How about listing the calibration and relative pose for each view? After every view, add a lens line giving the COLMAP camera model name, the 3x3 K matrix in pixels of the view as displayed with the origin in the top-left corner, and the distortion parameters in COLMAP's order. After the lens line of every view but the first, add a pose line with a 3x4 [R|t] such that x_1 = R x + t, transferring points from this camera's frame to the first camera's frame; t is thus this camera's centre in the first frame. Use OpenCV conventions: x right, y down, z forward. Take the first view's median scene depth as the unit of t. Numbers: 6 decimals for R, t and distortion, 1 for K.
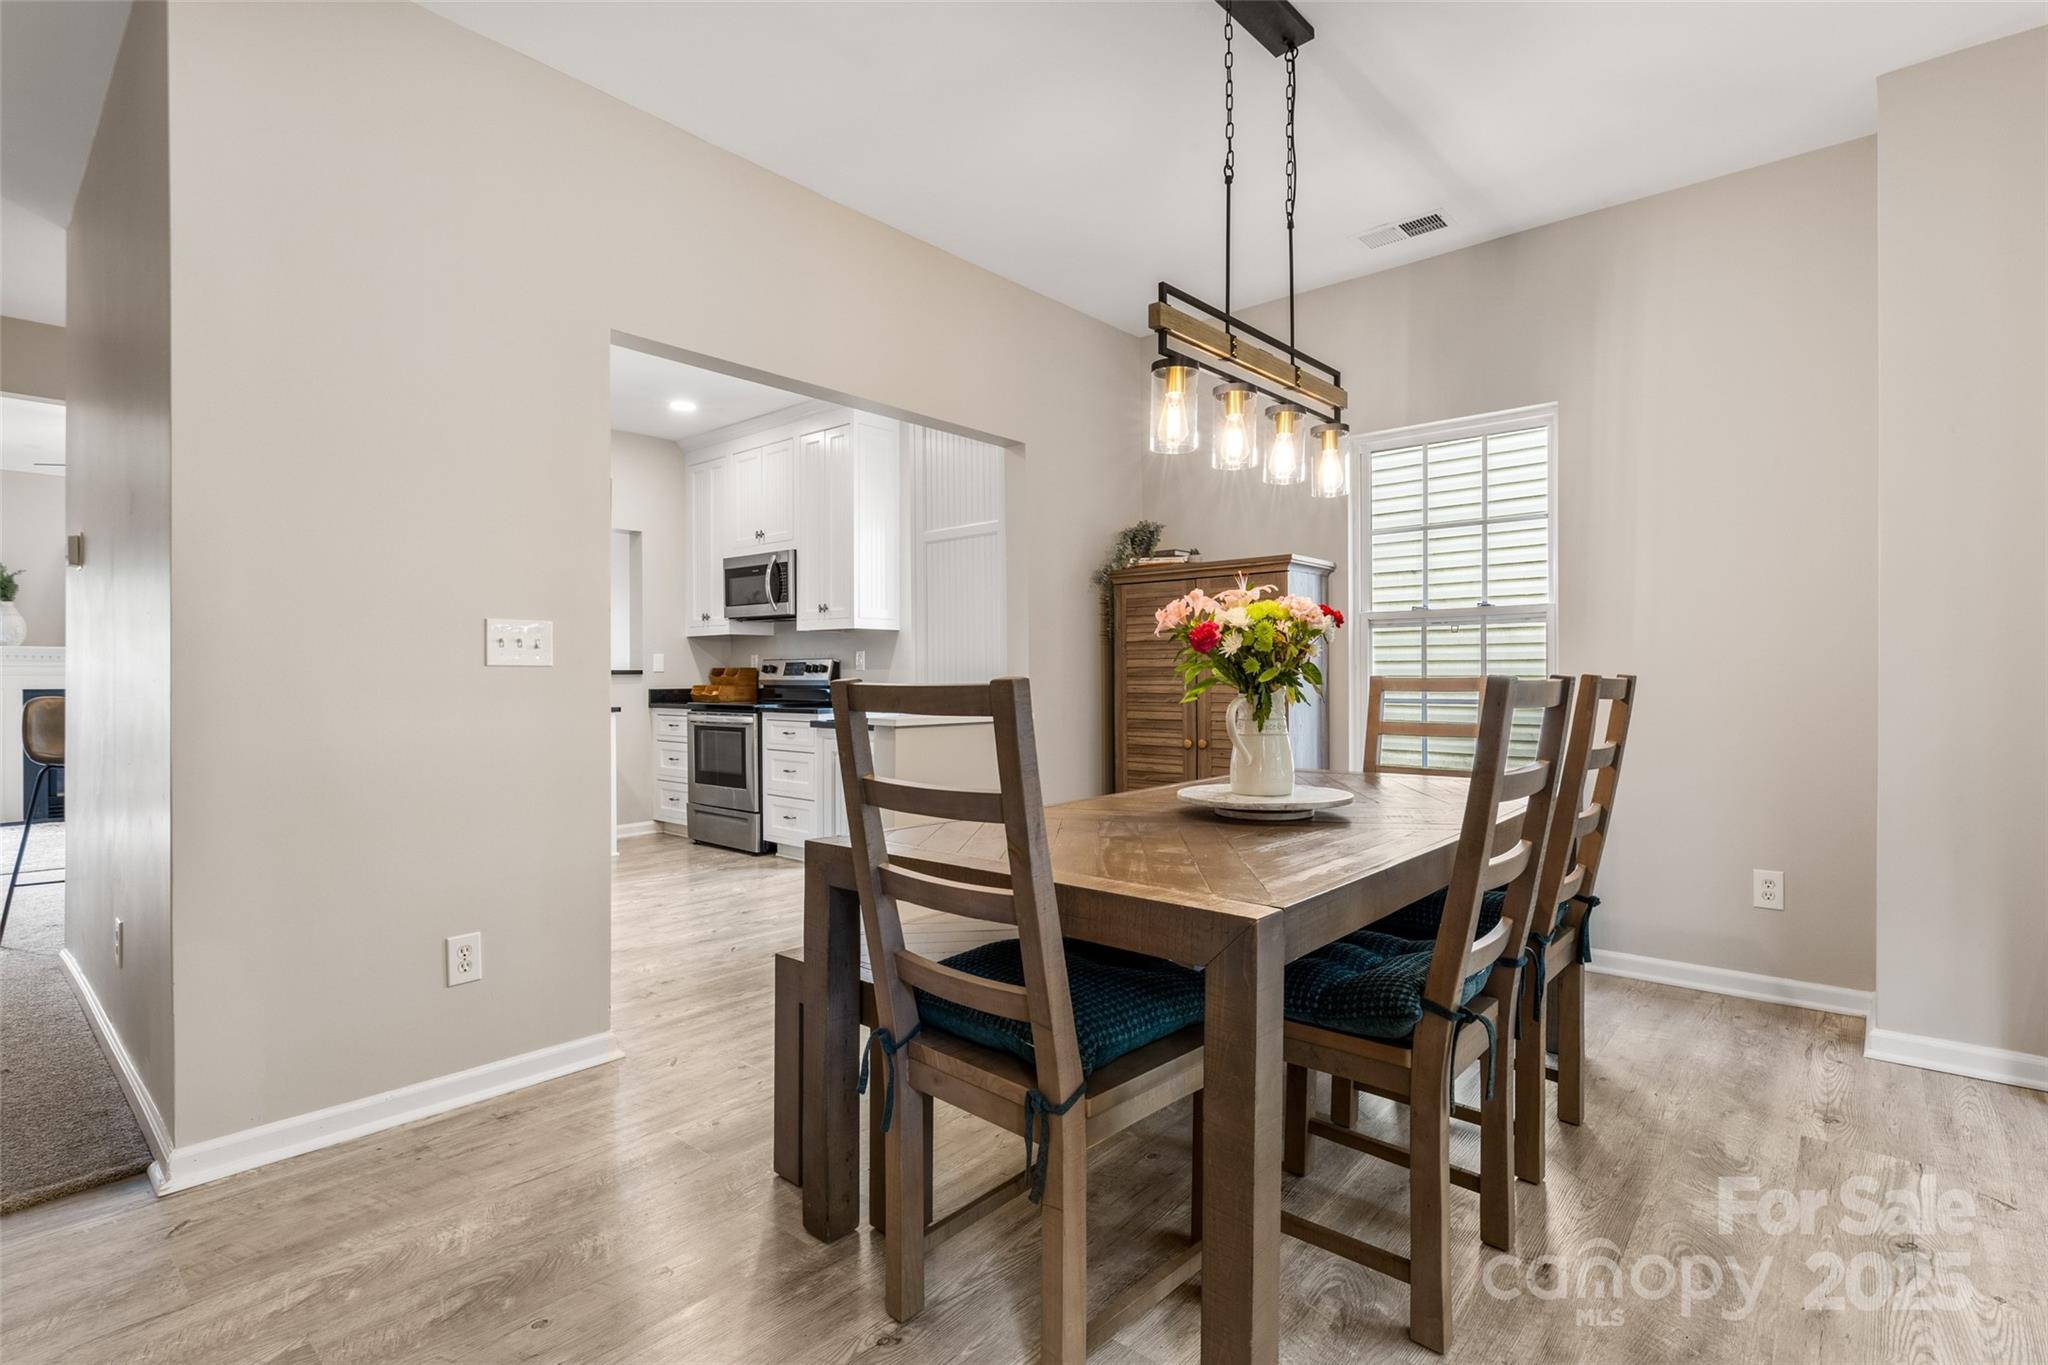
lens RADIAL K [[981.4, 0, 1011.1], [0, 981.4, 685.0], [0, 0, 1]] dist [-0.001173, 0.000426]
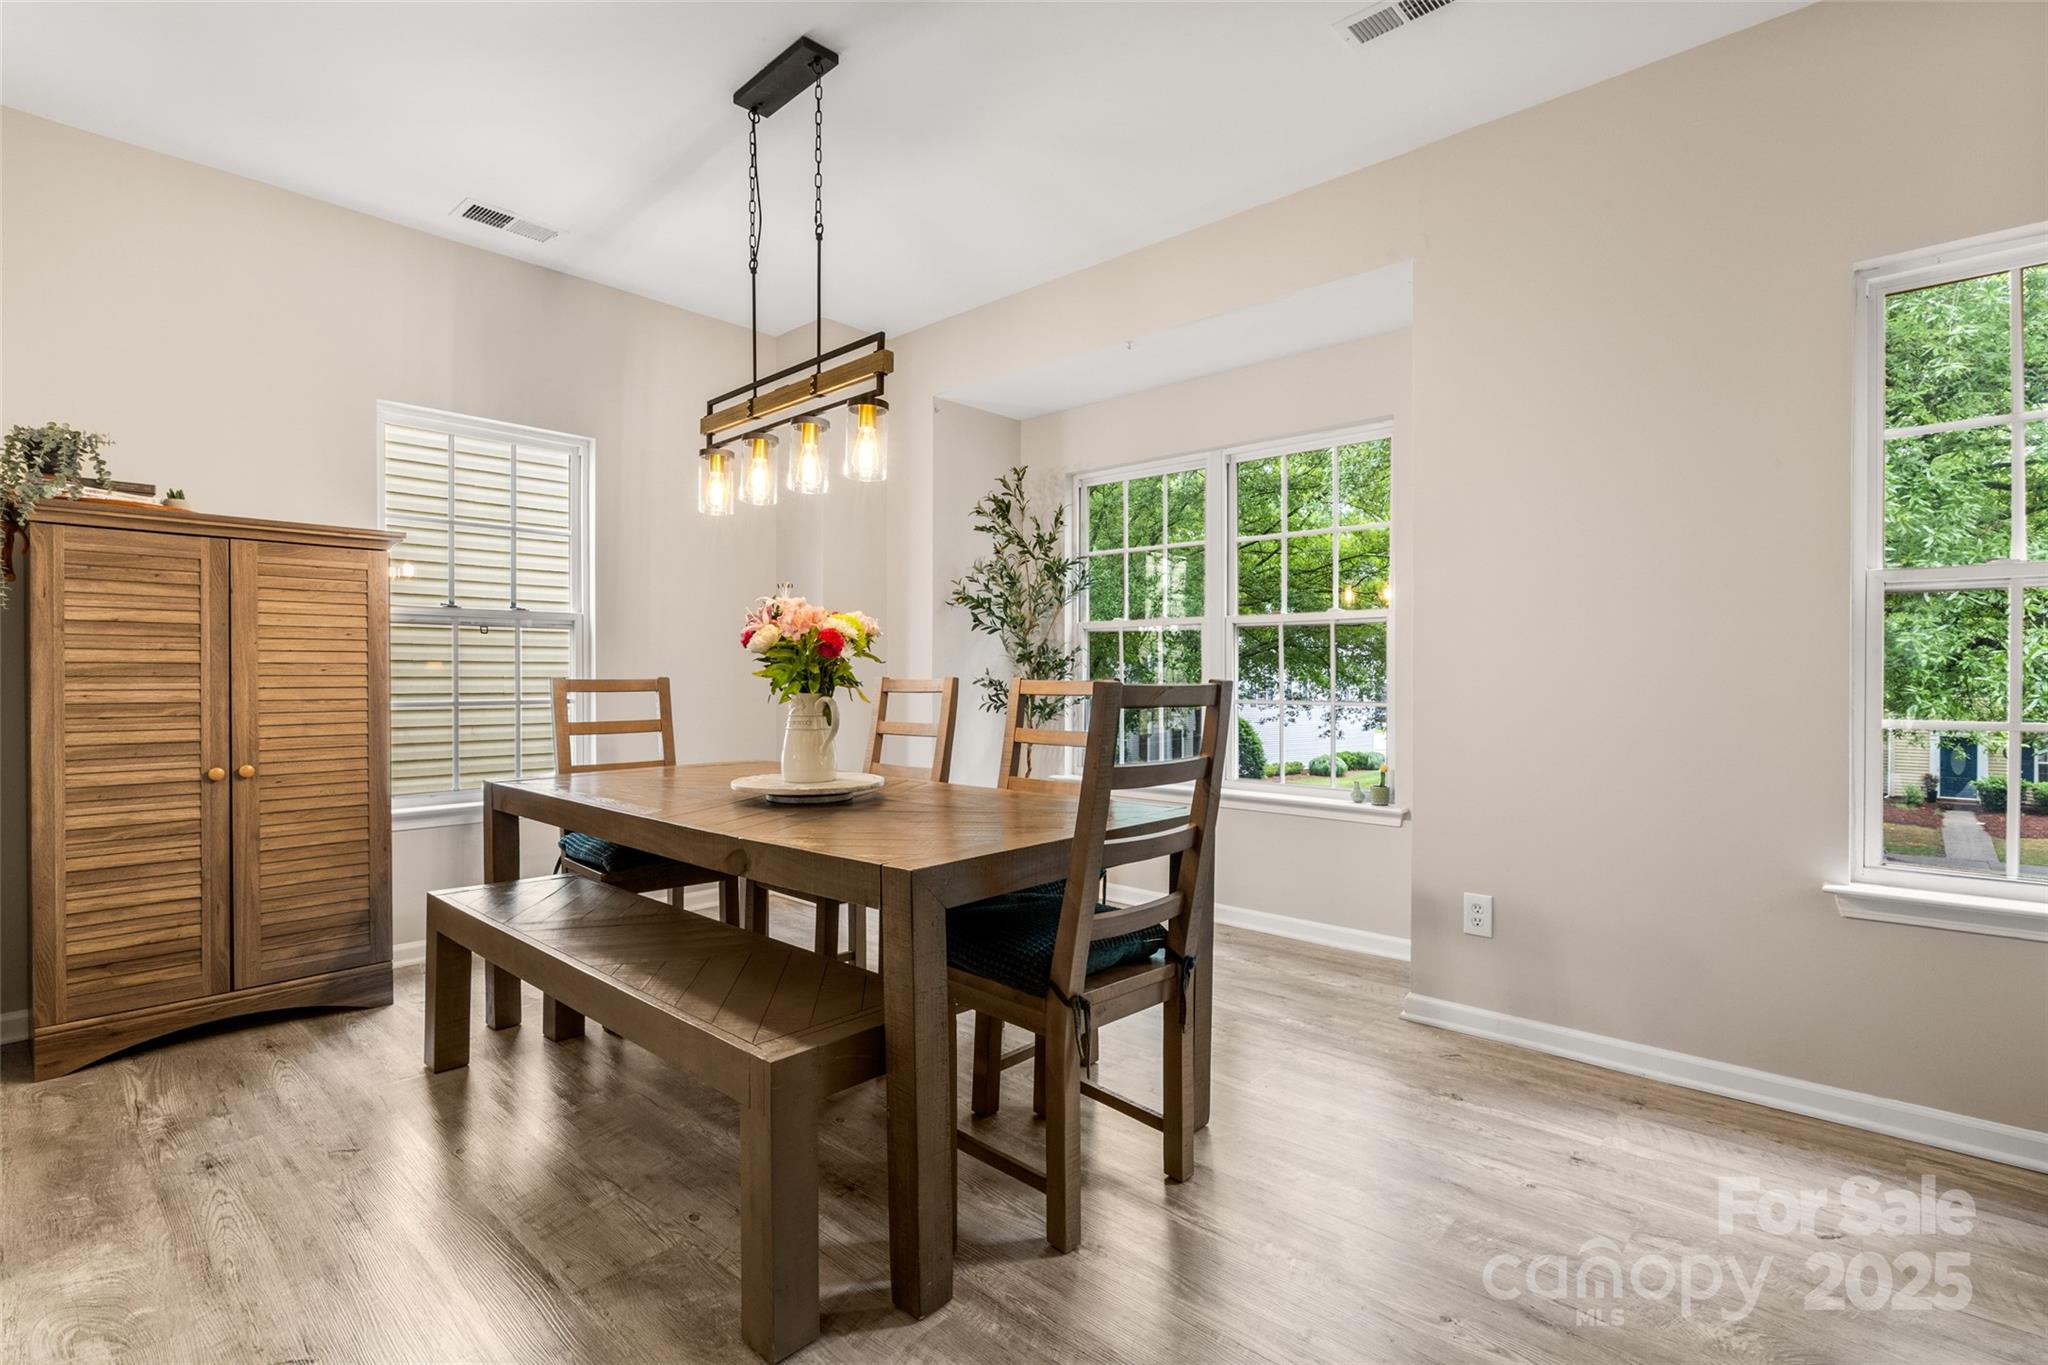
lens RADIAL K [[981.4, 0, 1011.1], [0, 981.4, 685.0], [0, 0, 1]] dist [-0.001173, 0.000426]
pose [[0.015254, -0.003937, 0.999876, -0.545295], [0.007719, 0.999963, 0.003820, -0.001571], [-0.999854, 0.007660, 0.015284, 0.462686]]
